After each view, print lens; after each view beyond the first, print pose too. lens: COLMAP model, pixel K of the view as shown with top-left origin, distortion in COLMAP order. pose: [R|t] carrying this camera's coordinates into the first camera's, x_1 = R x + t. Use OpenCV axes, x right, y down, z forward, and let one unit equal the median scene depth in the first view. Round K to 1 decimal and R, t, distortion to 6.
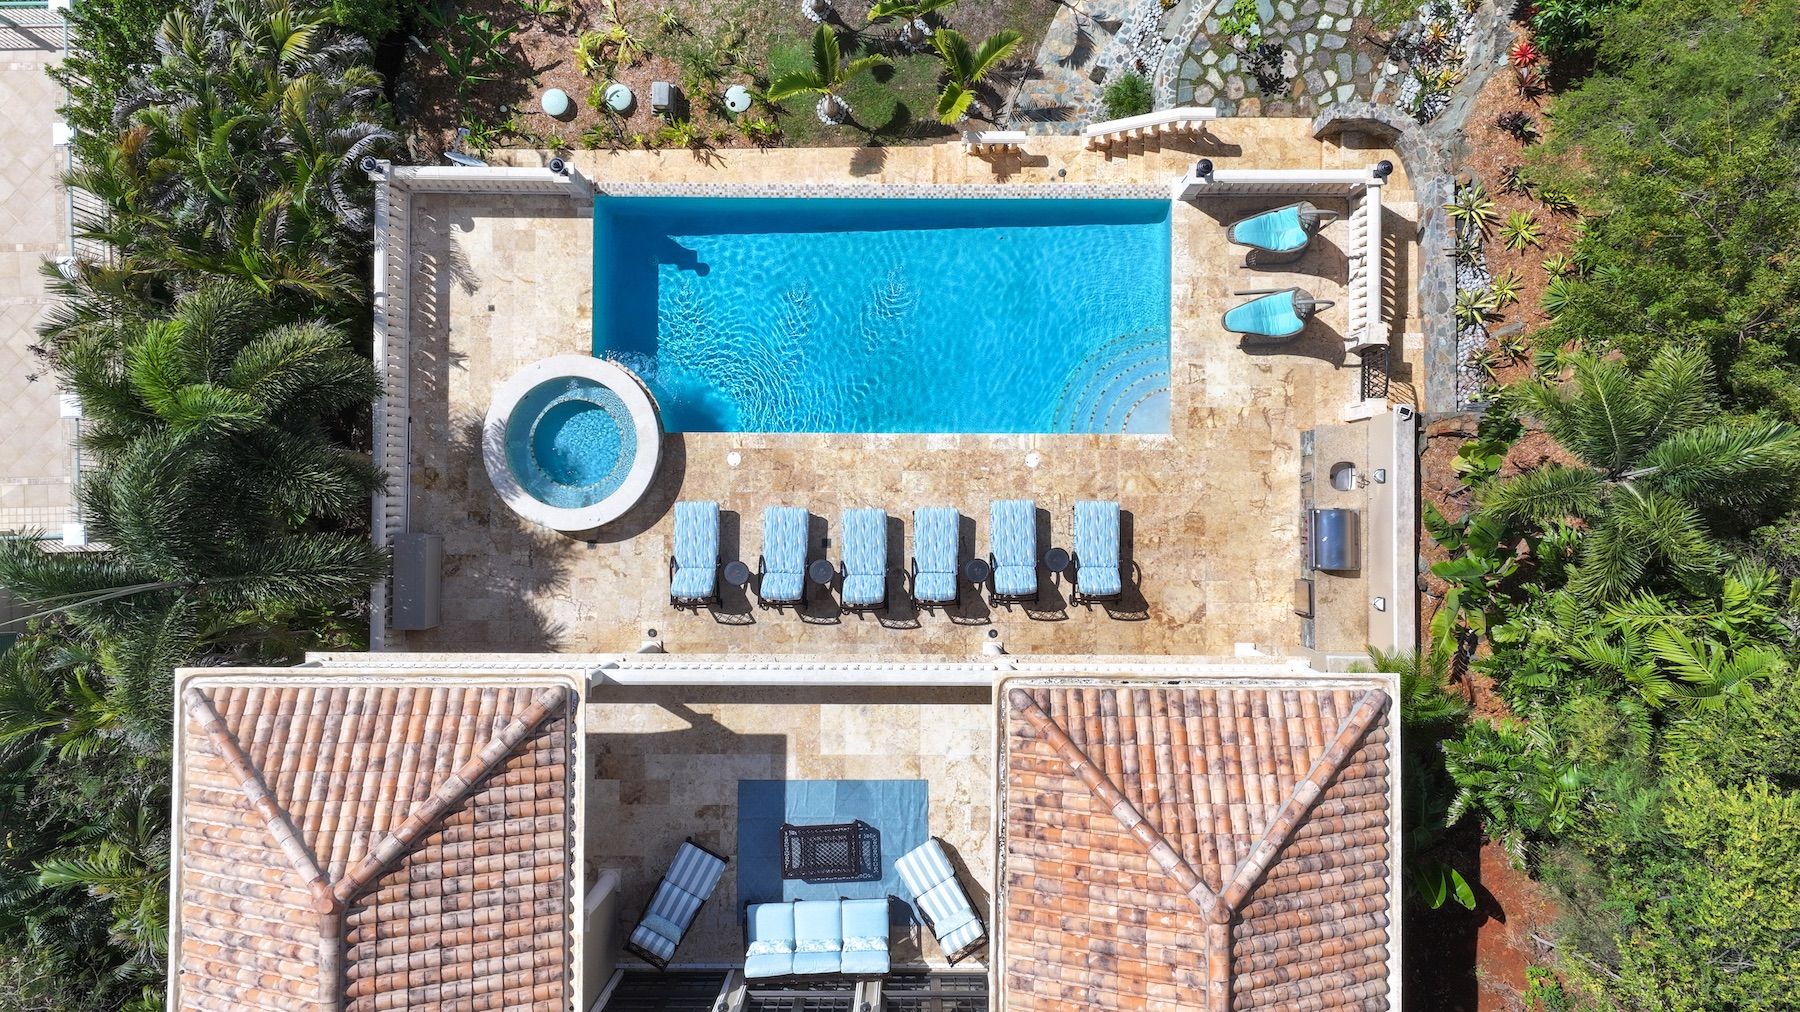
lens RADIAL K [[1265.7, 0, 906.9], [0, 1265.7, 494.3], [0, 0, 1]] dist [0.036447, 0.002014]
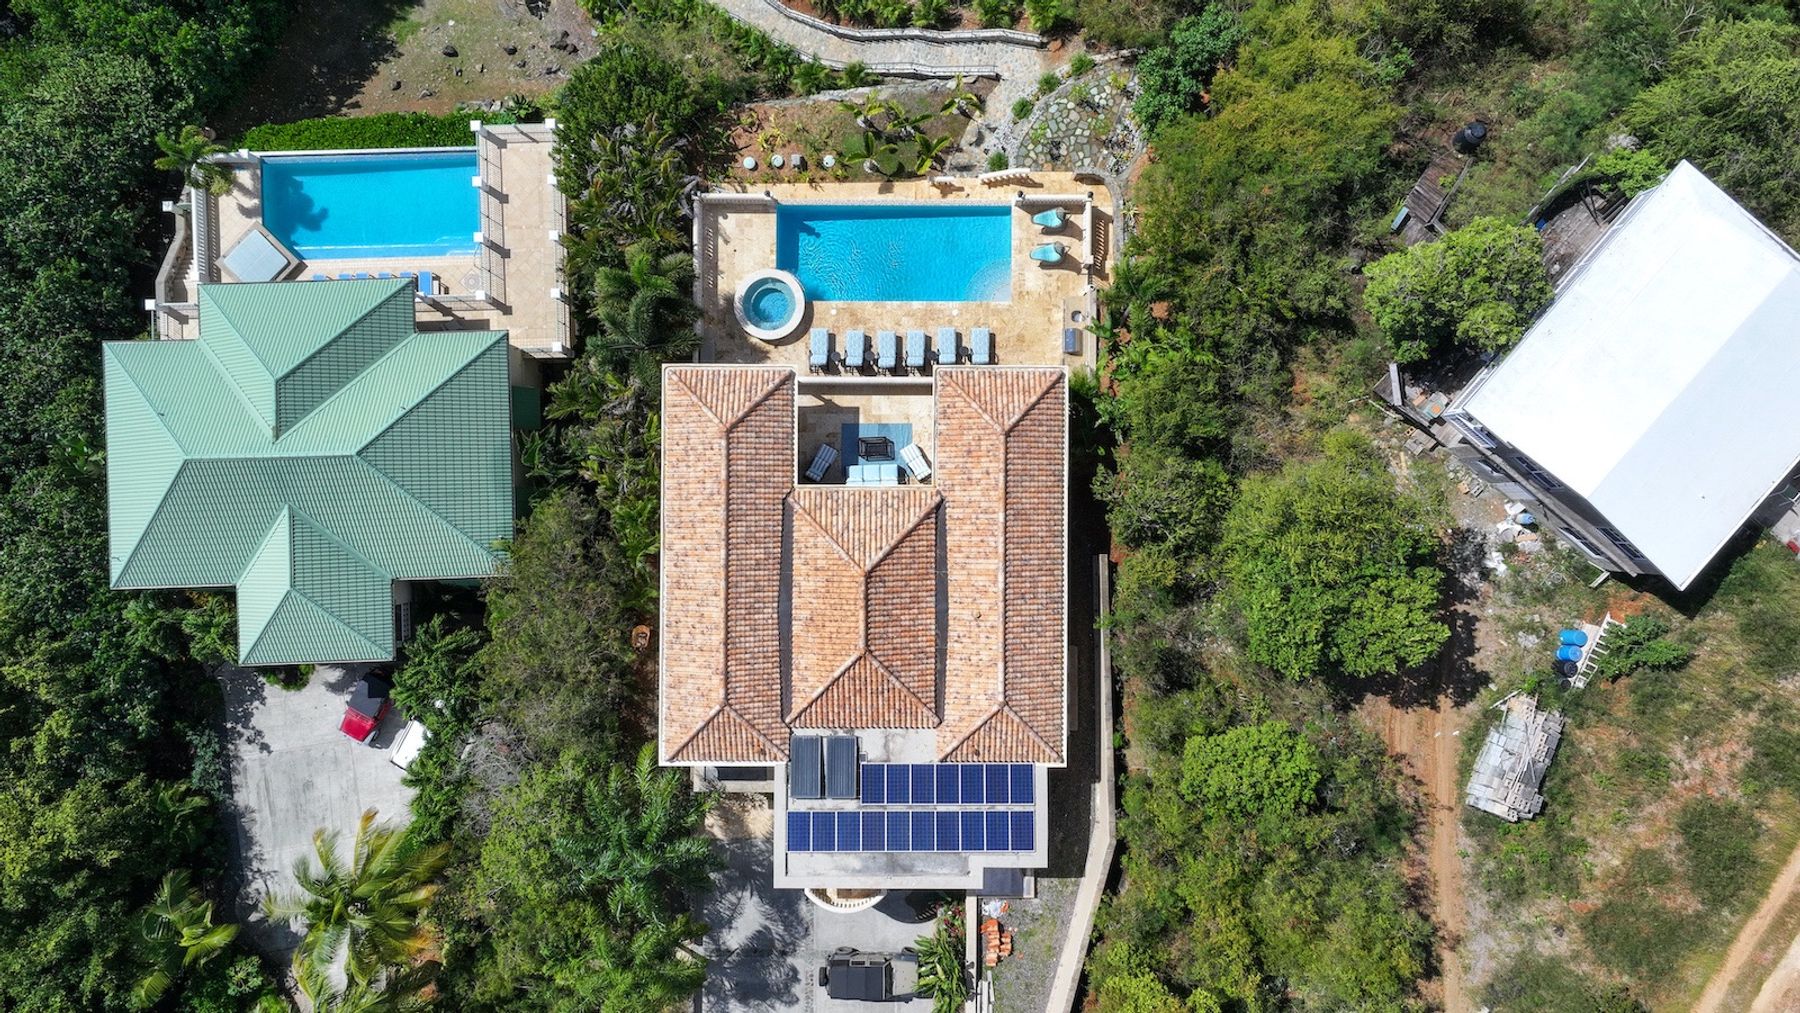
lens RADIAL K [[1265.7, 0, 906.9], [0, 1265.7, 494.8], [0, 0, 1]] dist [0.036447, 0.002014]
pose [[0.999981, -0.001411, 0.006060, -0.009414], [0.001382, 0.999987, 0.004909, 0.315330], [-0.006067, -0.004900, 0.999970, -1.461425]]
